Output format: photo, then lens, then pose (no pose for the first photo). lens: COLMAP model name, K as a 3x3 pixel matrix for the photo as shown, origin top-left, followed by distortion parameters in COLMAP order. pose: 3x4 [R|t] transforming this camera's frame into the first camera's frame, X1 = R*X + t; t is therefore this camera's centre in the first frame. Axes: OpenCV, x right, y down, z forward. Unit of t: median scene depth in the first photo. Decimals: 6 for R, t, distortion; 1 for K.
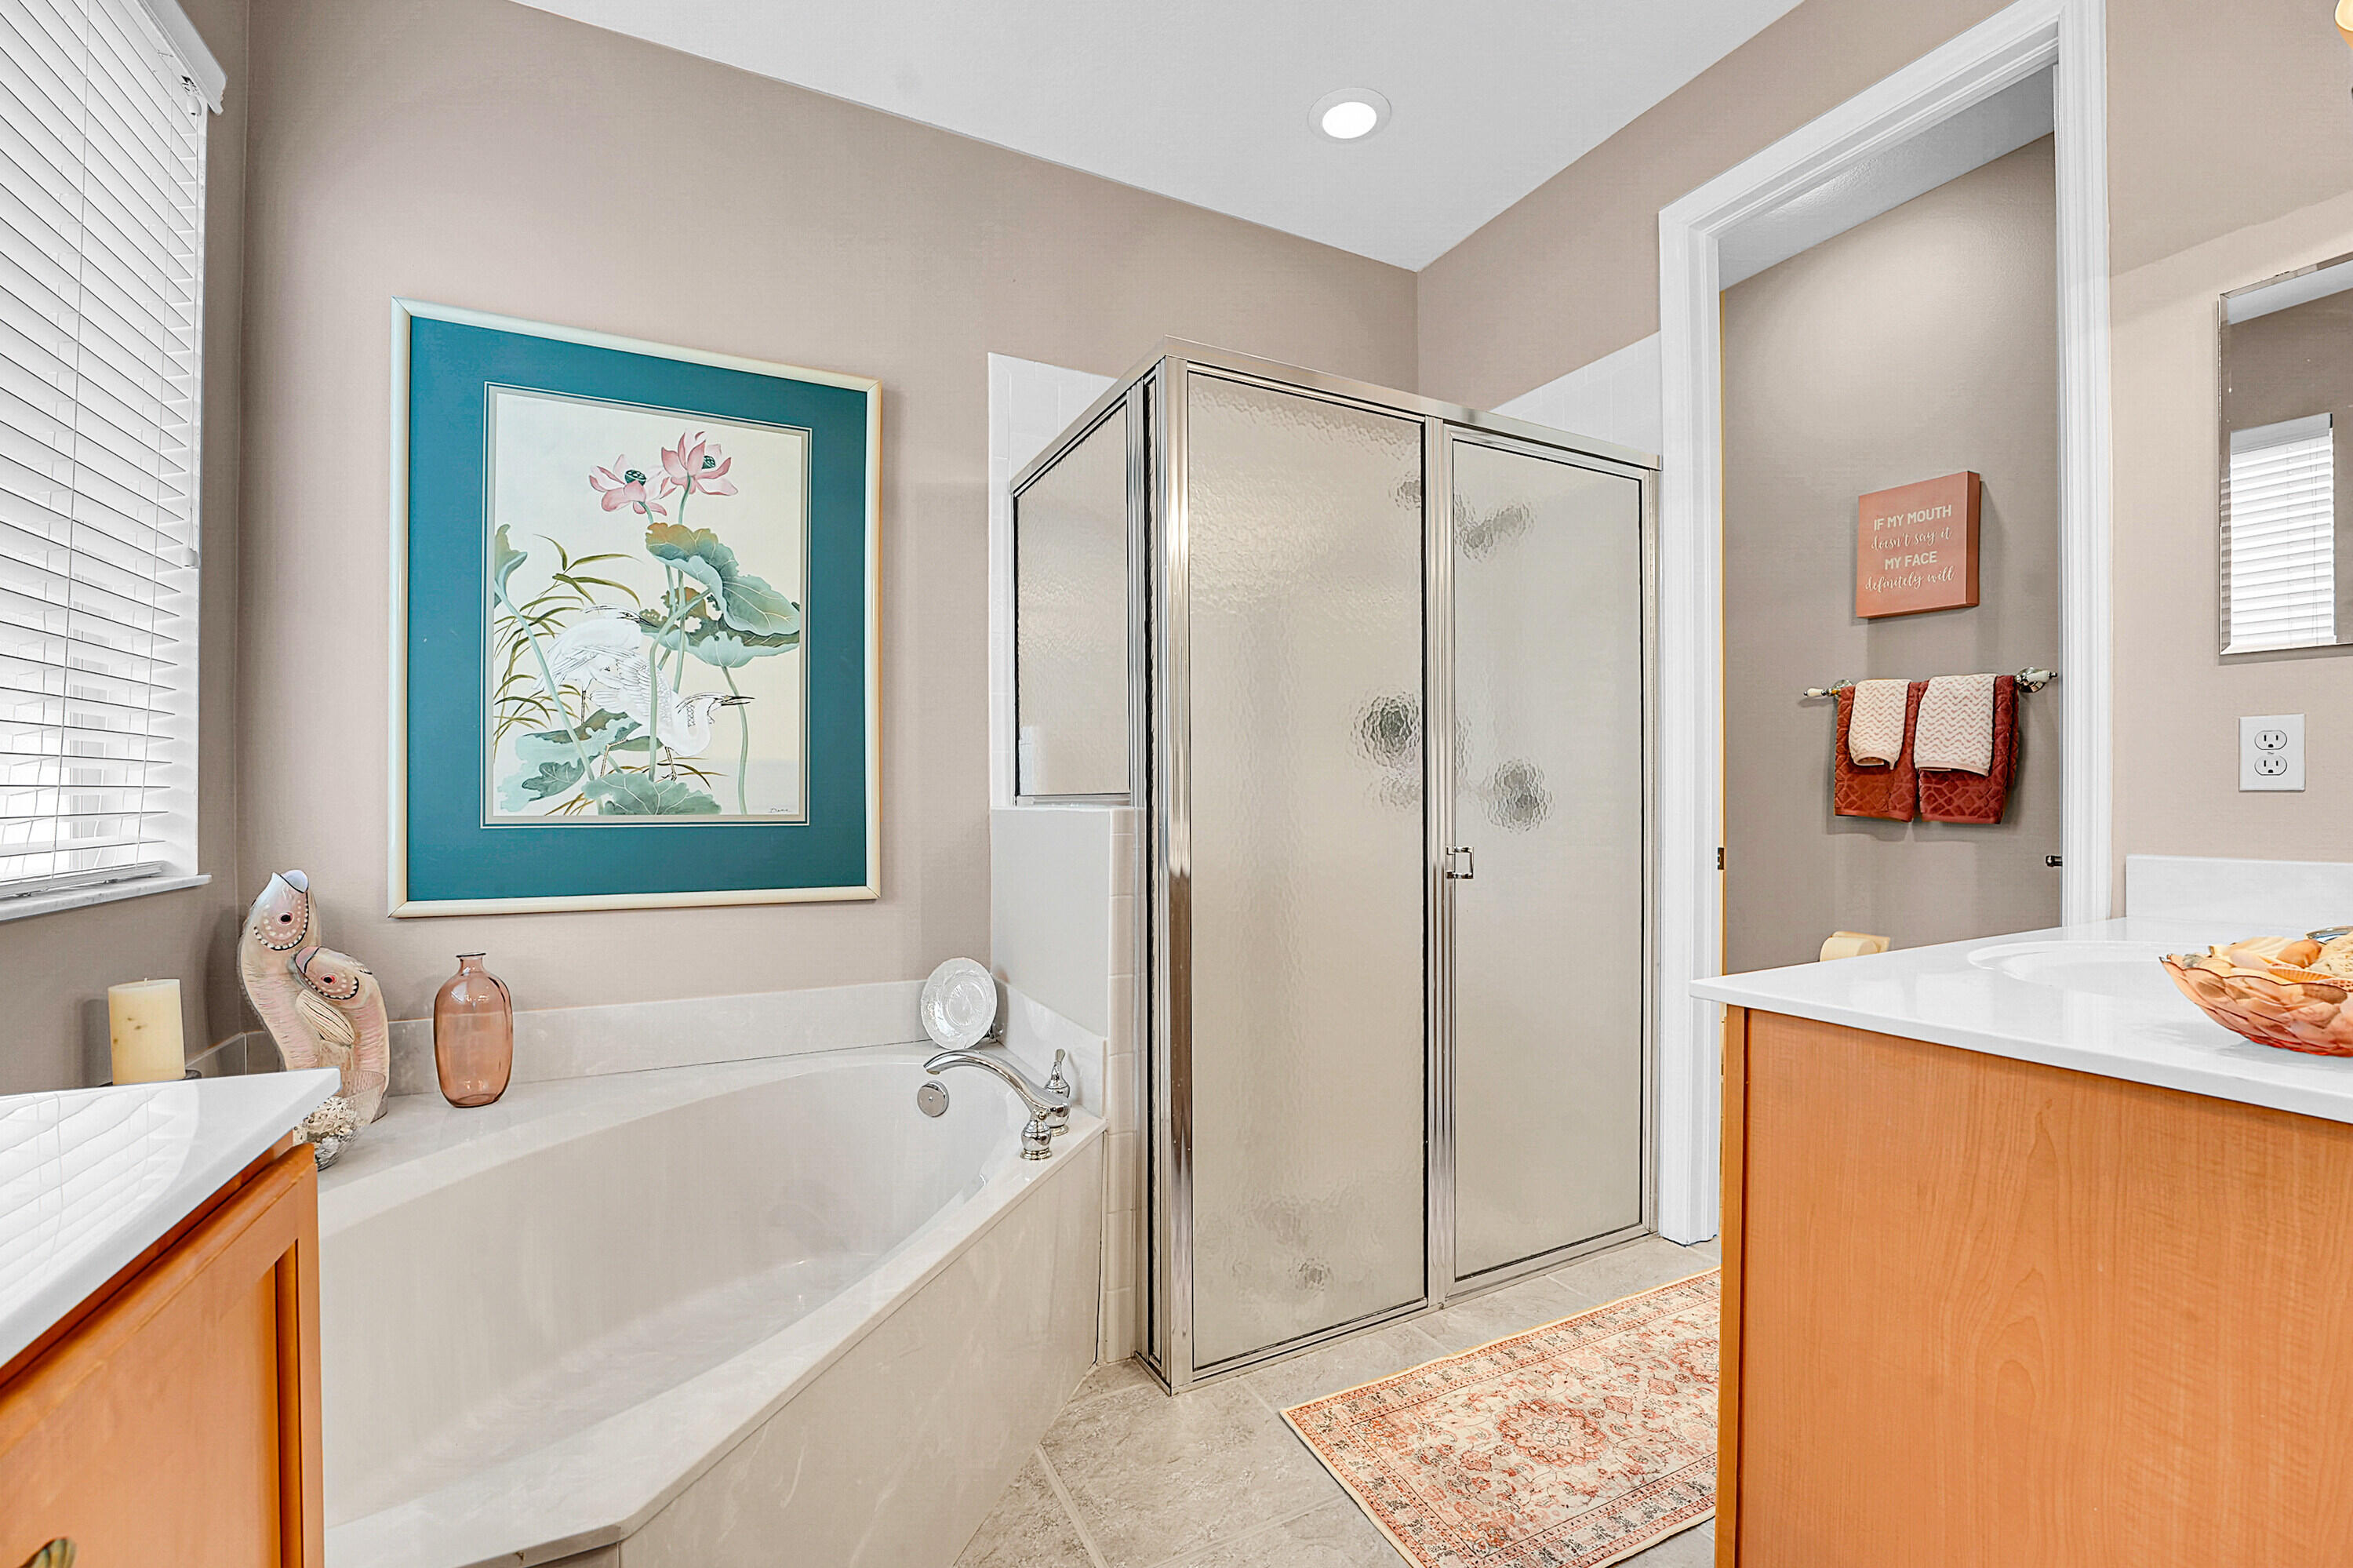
lens RADIAL K [[941.4, 0, 1160.7], [0, 941.4, 802.7], [0, 0, 1]] dist [-0.026748, 0.000678]
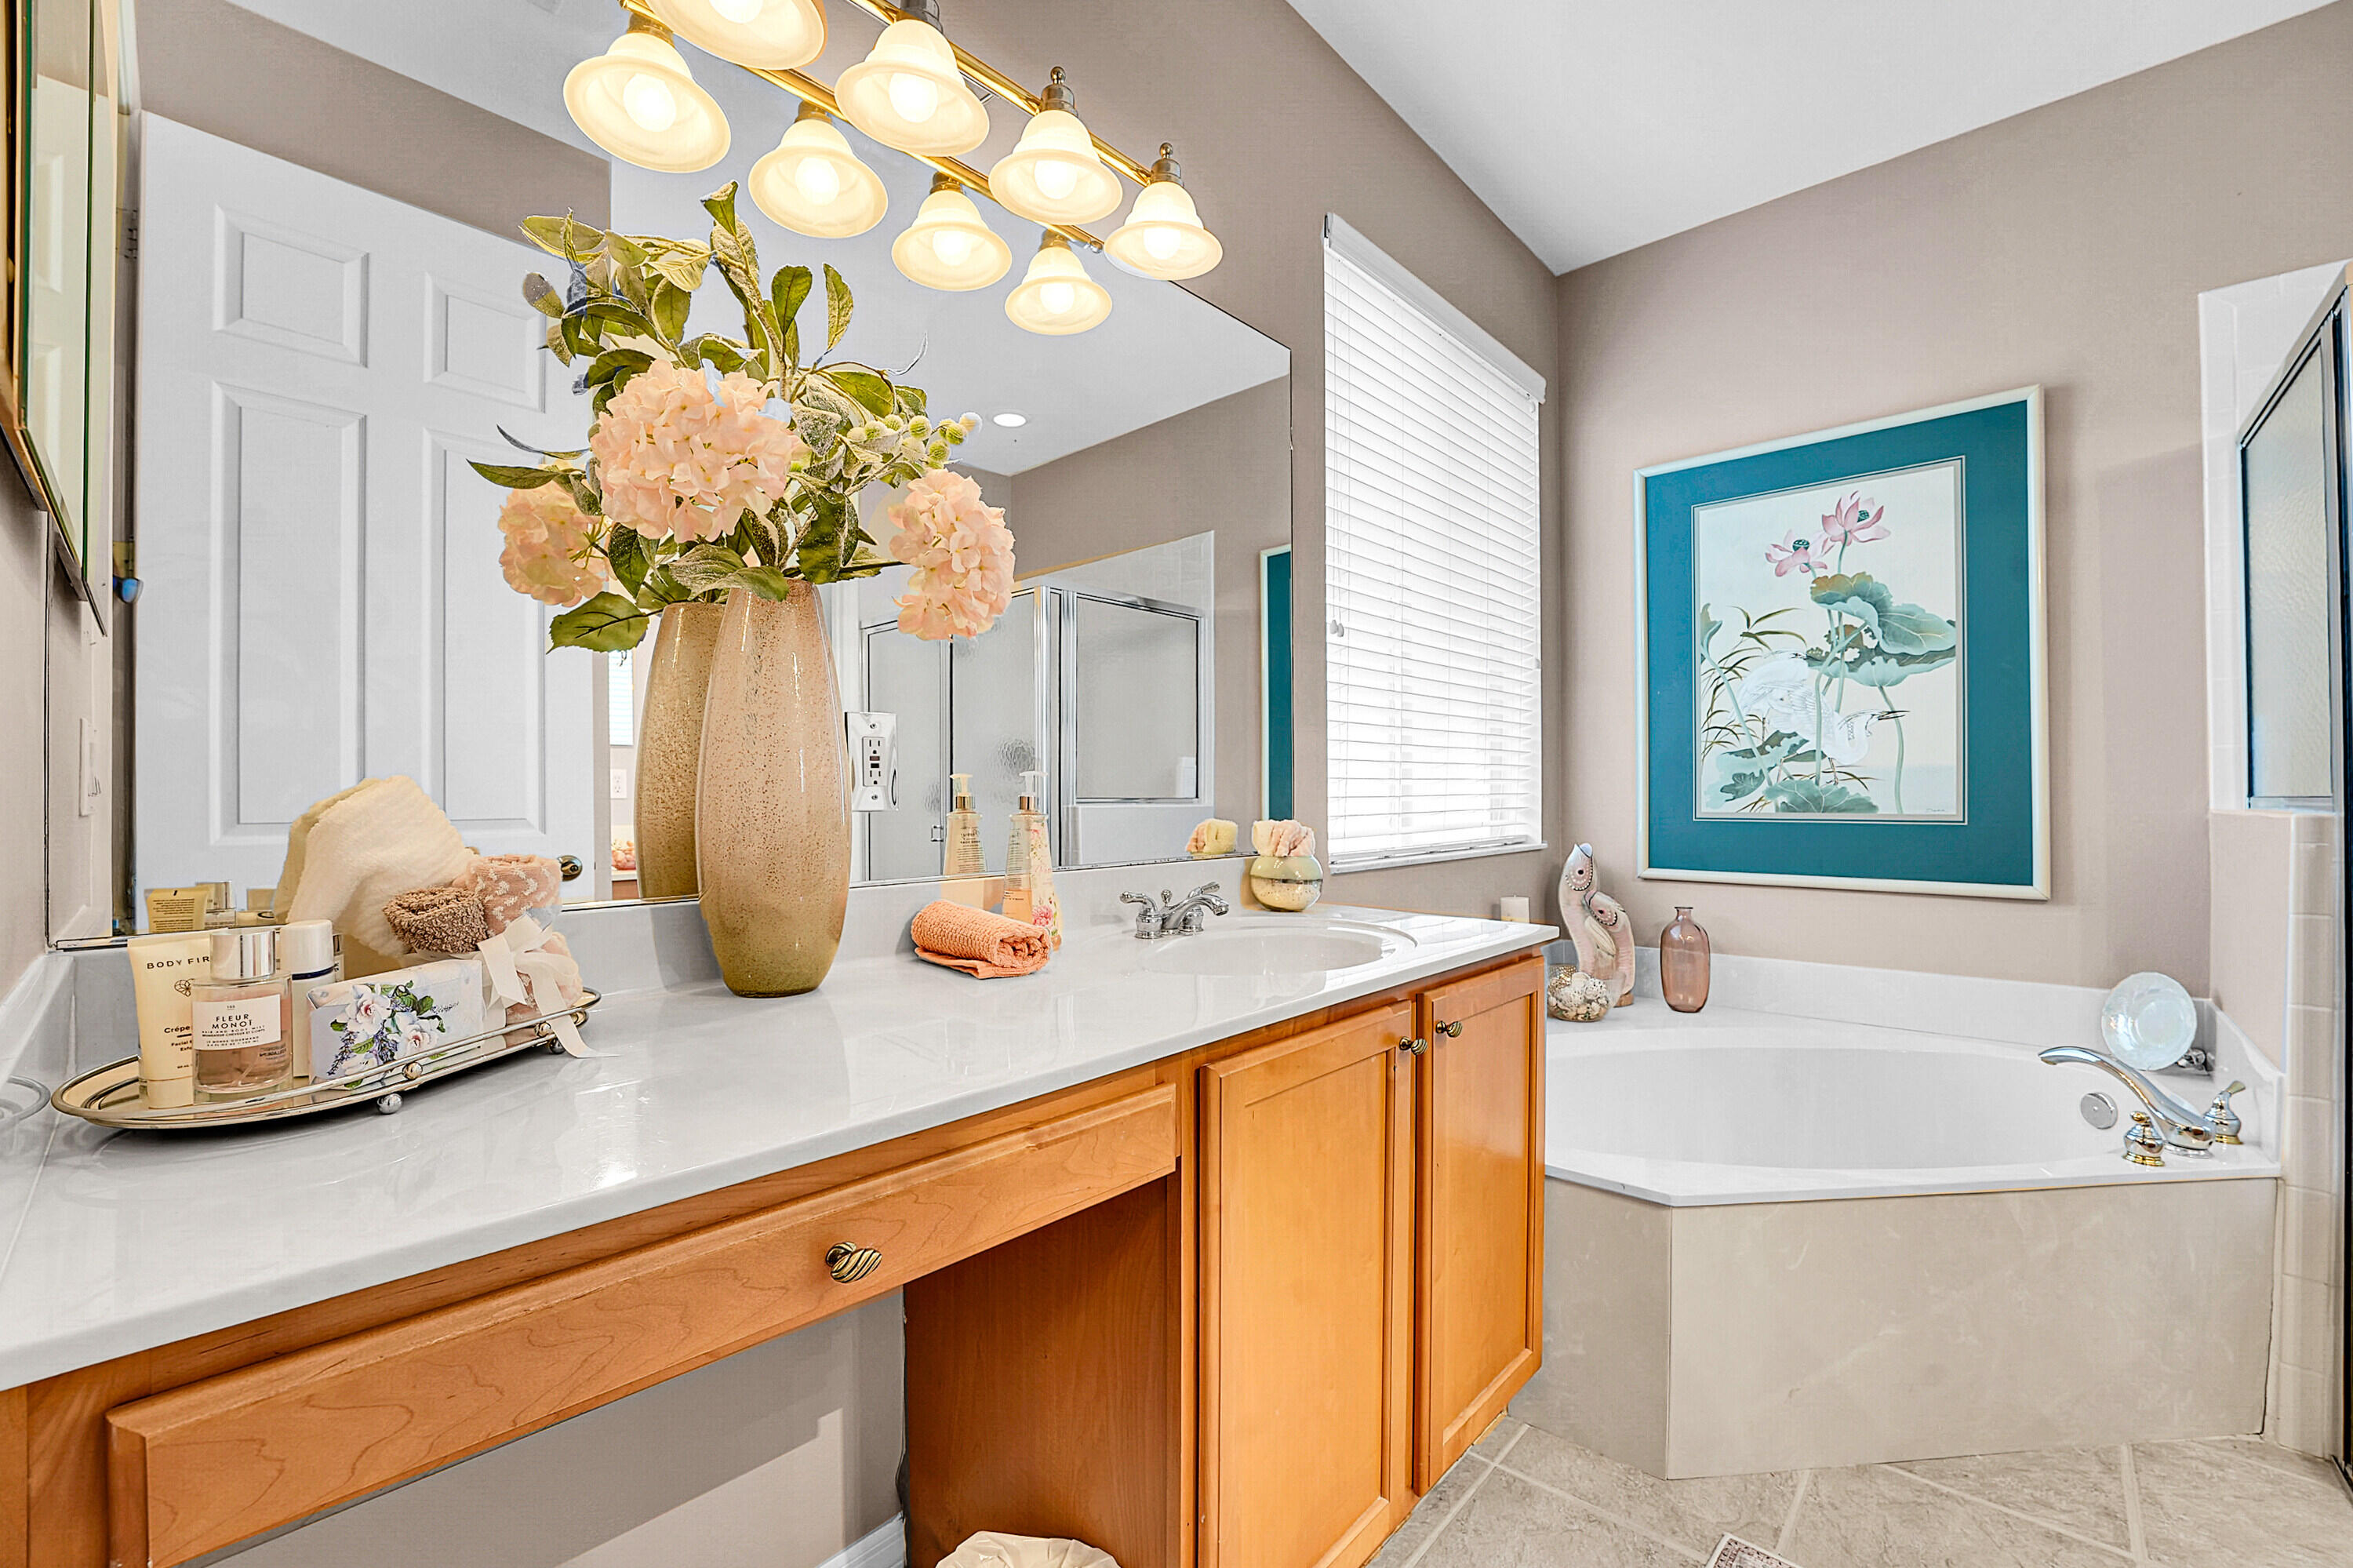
lens RADIAL K [[941.4, 0, 1180.6], [0, 941.4, 792.5], [0, 0, 1]] dist [-0.026748, 0.000678]
pose [[0.351523, -0.004434, -0.936169, 0.315323], [-0.000239, 0.999988, -0.004826, -0.008033], [0.936179, 0.001920, 0.351518, -0.227302]]
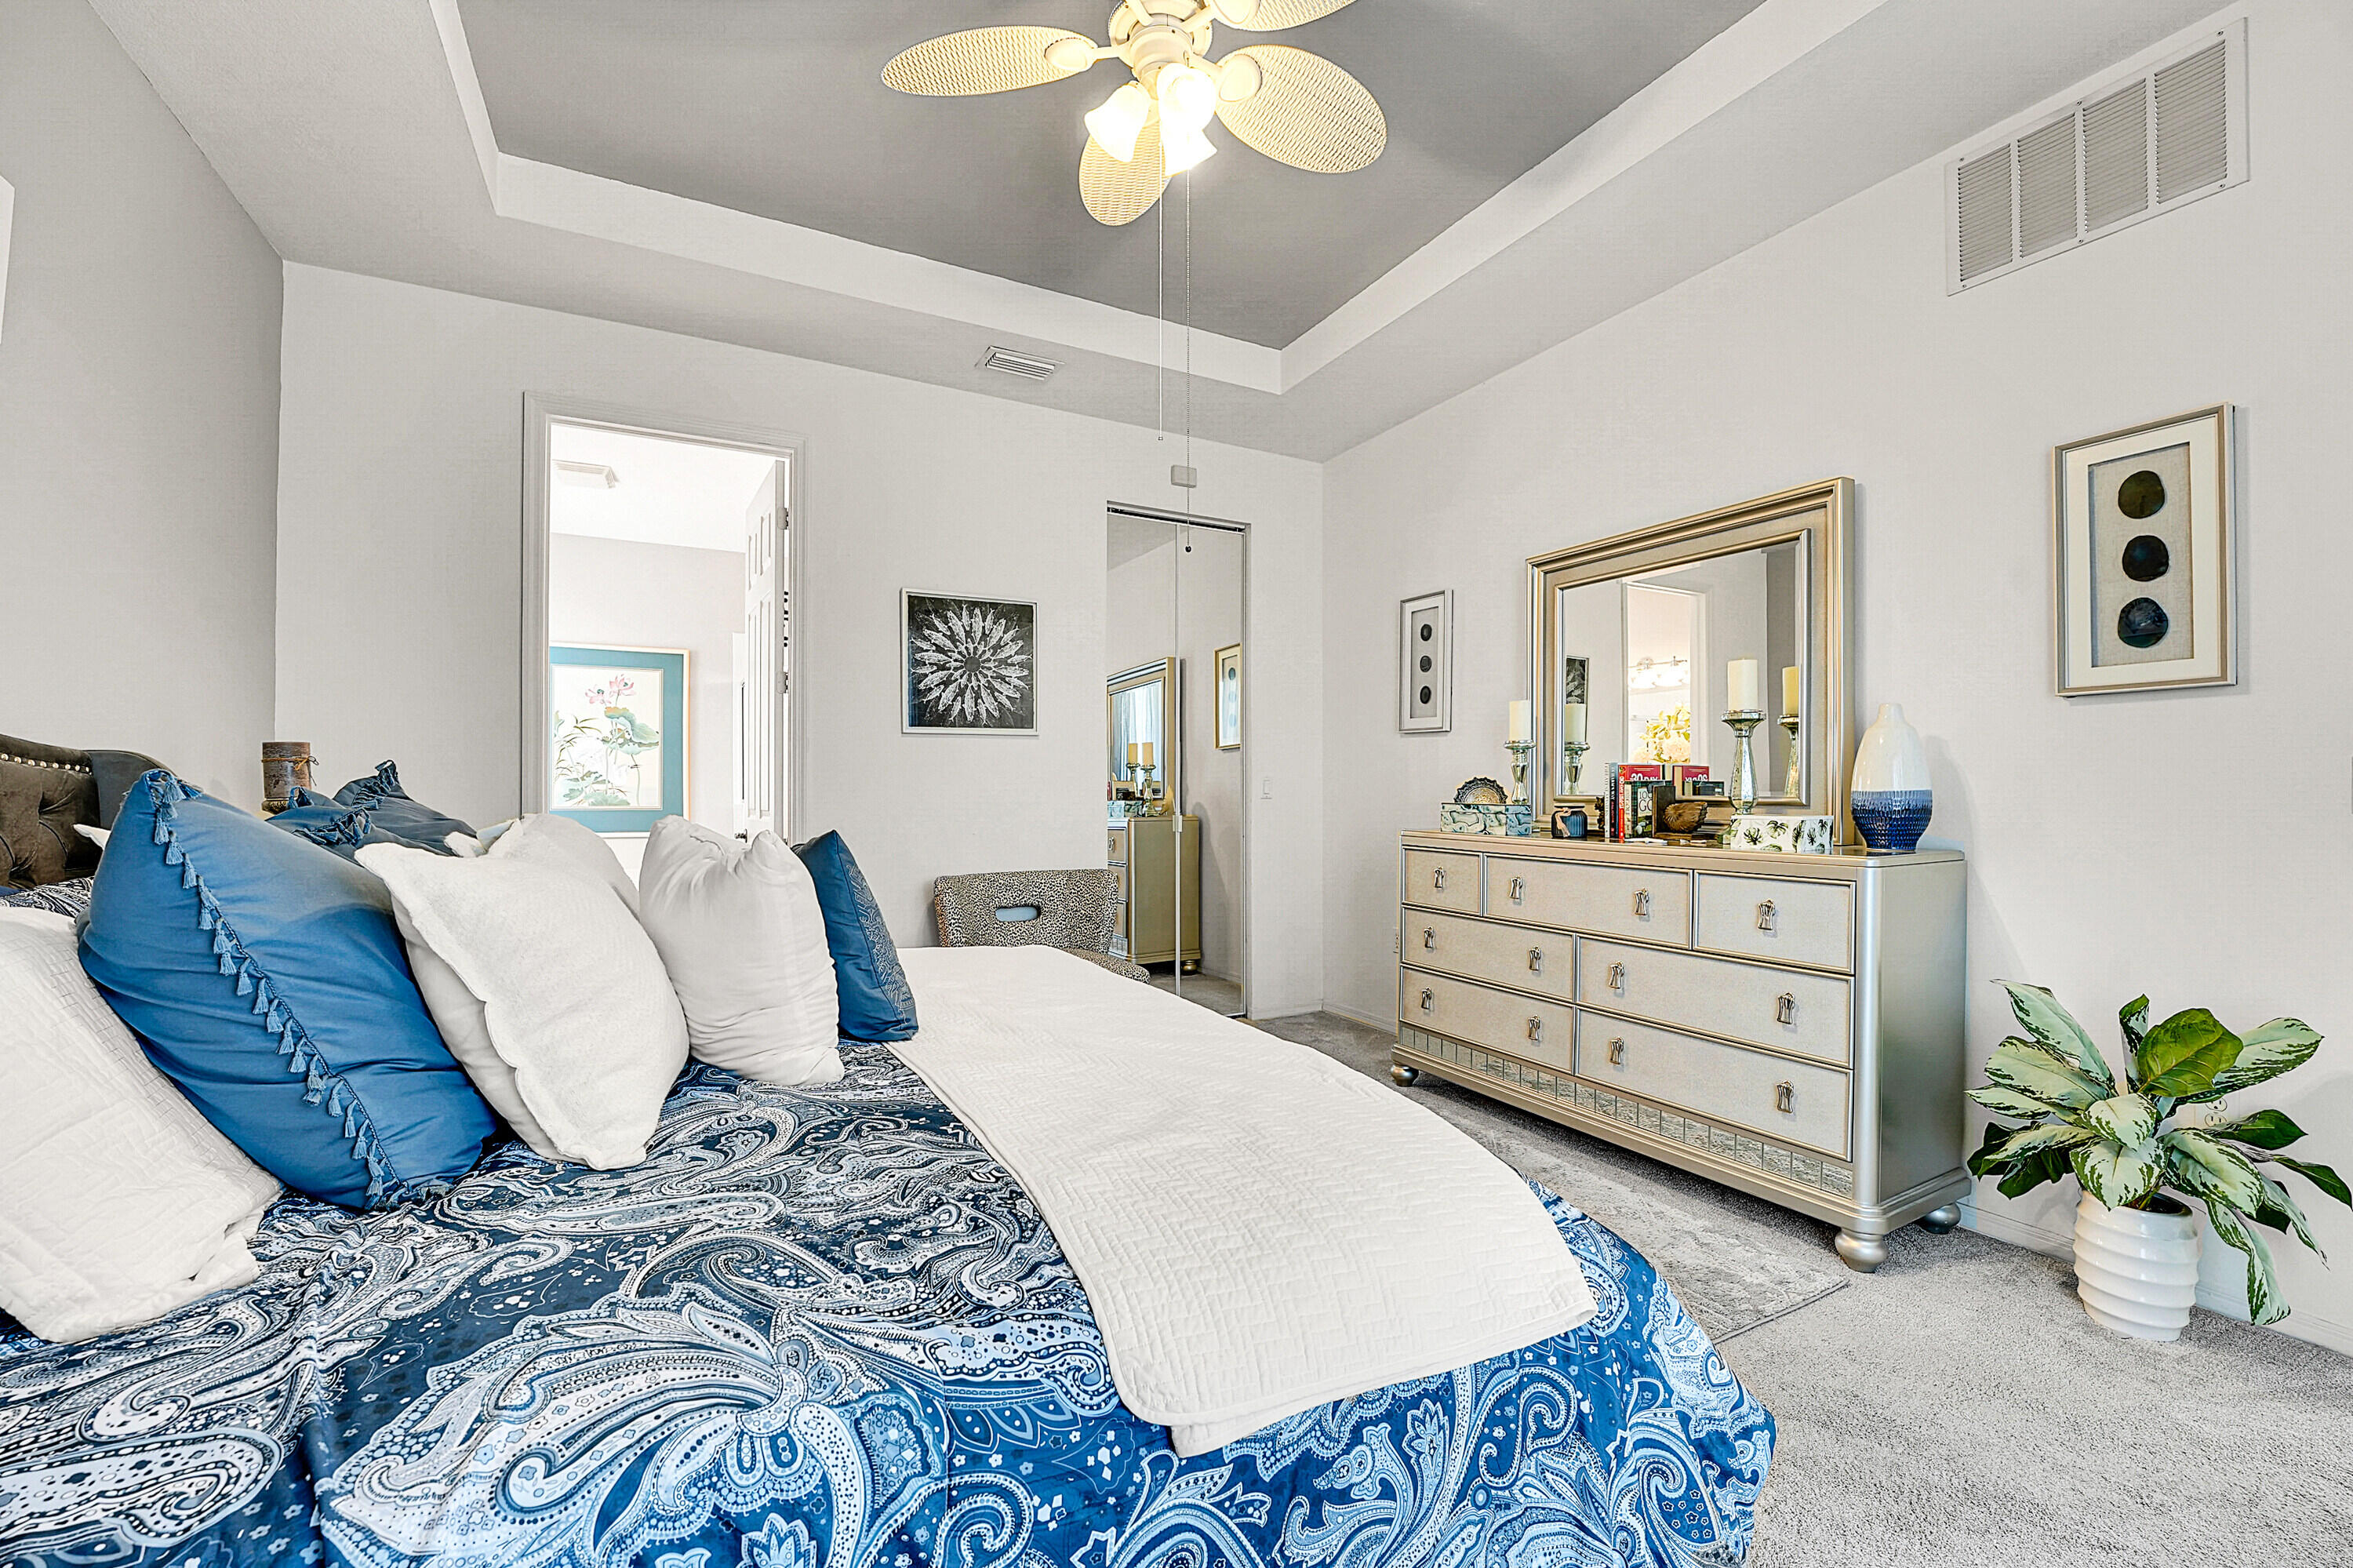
lens RADIAL K [[941.4, 0, 1168.6], [0, 941.4, 797.2], [0, 0, 1]] dist [-0.026748, 0.000678]
pose [[0.999039, -0.001736, -0.043788, 1.350860], [0.001539, 0.999989, -0.004537, 0.000175], [0.043795, 0.004466, 0.999031, -1.852108]]
